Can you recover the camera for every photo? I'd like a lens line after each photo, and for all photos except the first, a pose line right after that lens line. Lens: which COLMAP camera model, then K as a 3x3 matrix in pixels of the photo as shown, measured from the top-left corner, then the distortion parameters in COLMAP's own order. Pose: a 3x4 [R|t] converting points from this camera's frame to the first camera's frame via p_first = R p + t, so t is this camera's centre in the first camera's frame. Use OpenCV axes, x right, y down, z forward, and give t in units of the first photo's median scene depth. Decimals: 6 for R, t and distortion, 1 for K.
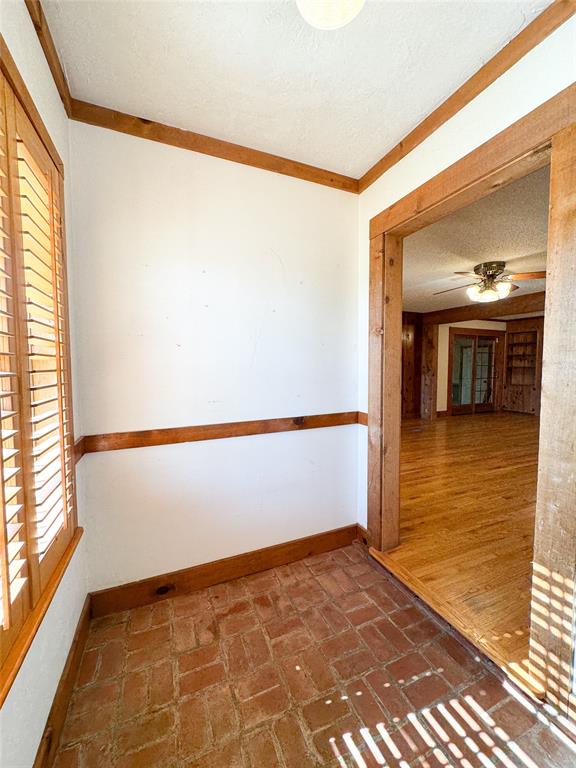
lens RADIAL K [[308.5, 0, 288.0], [0, 308.5, 384.0], [0, 0, 1]] dist [-0.002374, -0.000300]
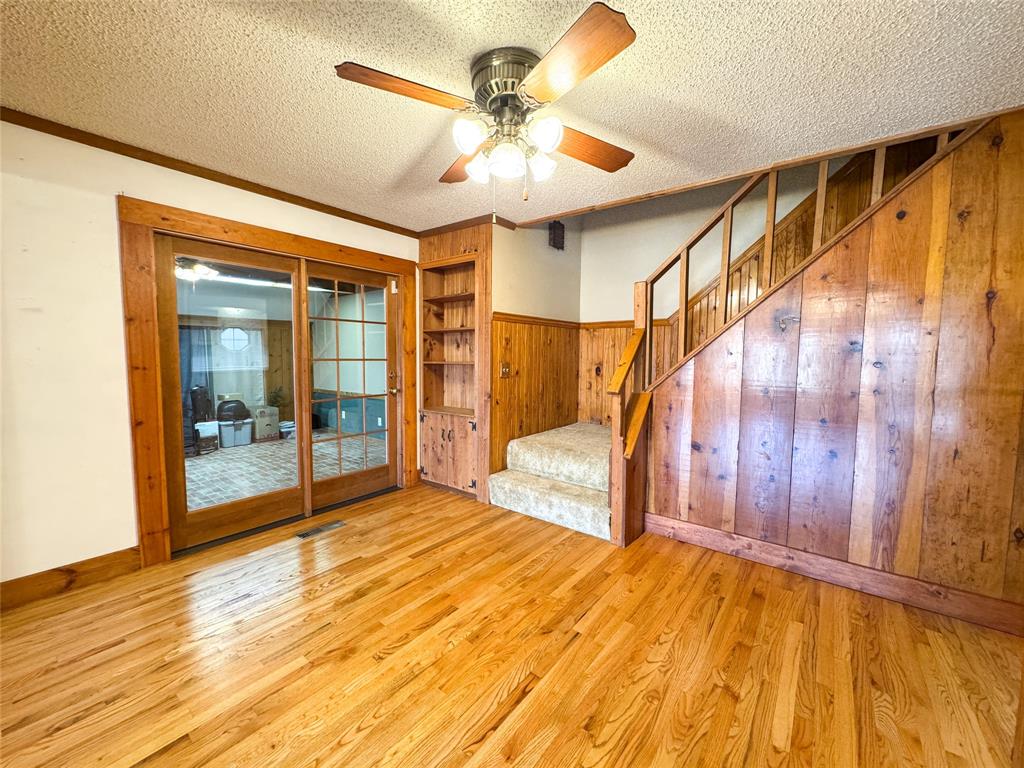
lens RADIAL K [[411.3, 0, 512.0], [0, 411.3, 384.0], [0, 0, 1]] dist [-0.002374, -0.000300]
pose [[0.874918, -0.030601, 0.483304, 0.626024], [0.021915, 0.999481, 0.023610, -0.043341], [-0.483775, -0.010065, 0.875134, 0.580097]]
